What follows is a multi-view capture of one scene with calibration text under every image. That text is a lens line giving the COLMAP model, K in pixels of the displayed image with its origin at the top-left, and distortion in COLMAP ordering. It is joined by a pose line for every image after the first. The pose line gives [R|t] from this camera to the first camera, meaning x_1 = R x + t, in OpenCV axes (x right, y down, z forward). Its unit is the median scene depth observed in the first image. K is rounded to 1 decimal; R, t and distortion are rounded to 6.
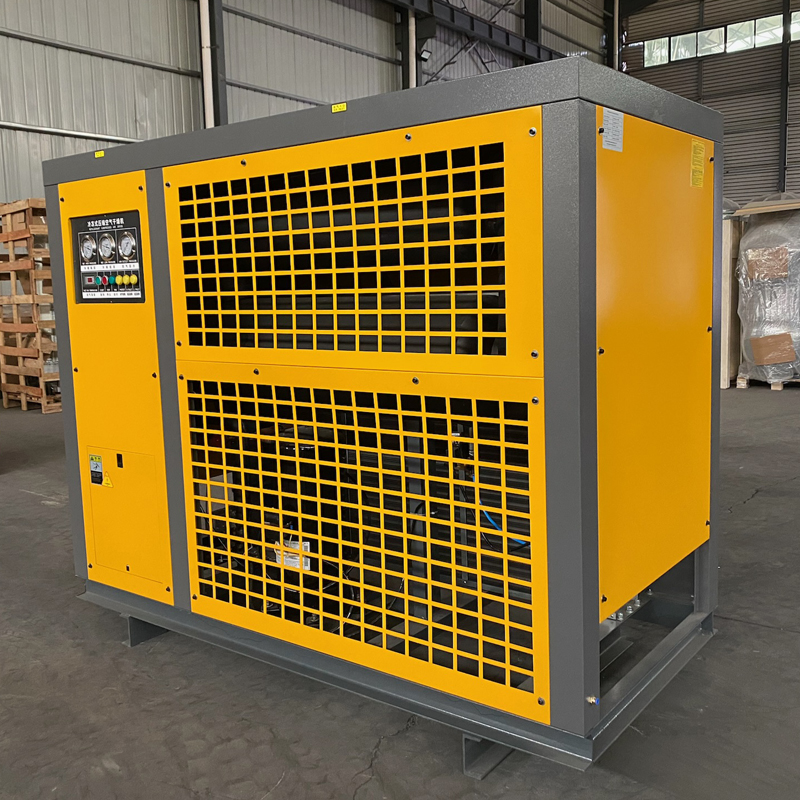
lens RADIAL K [[856.5, 0, 437.9], [0, 856.5, 371.1], [0, 0, 1]] dist [0.018043, 0.000000]
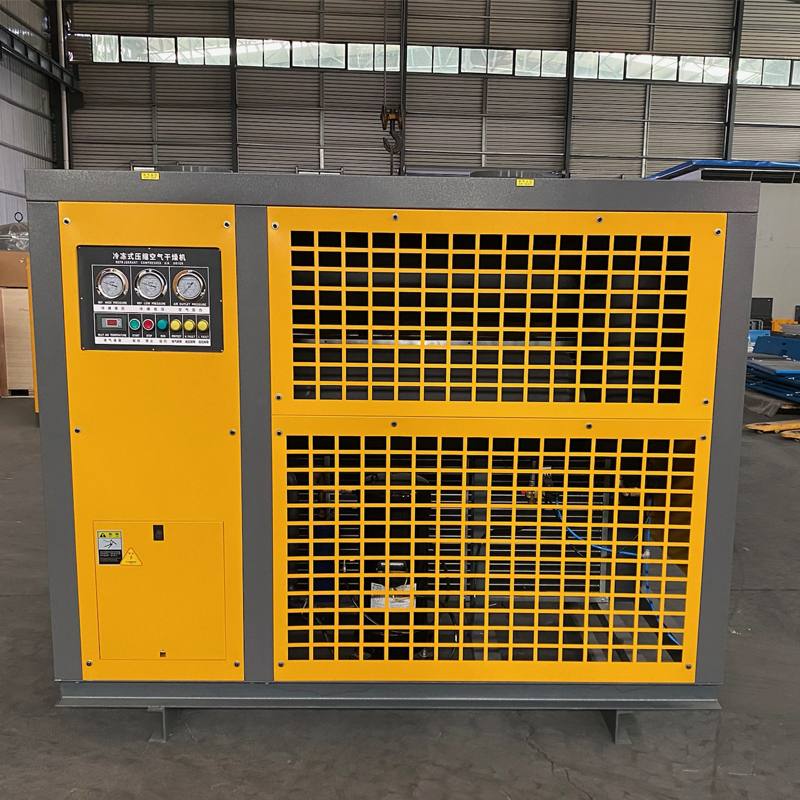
lens RADIAL K [[856.5, 0, 405.6], [0, 856.5, 400.7], [0, 0, 1]] dist [0.018043, 0.000000]
pose [[0.790659, -0.045039, 0.610598, -0.756782], [0.024587, 0.998822, 0.041838, -0.063567], [-0.611763, -0.018067, 0.790835, 0.180871]]
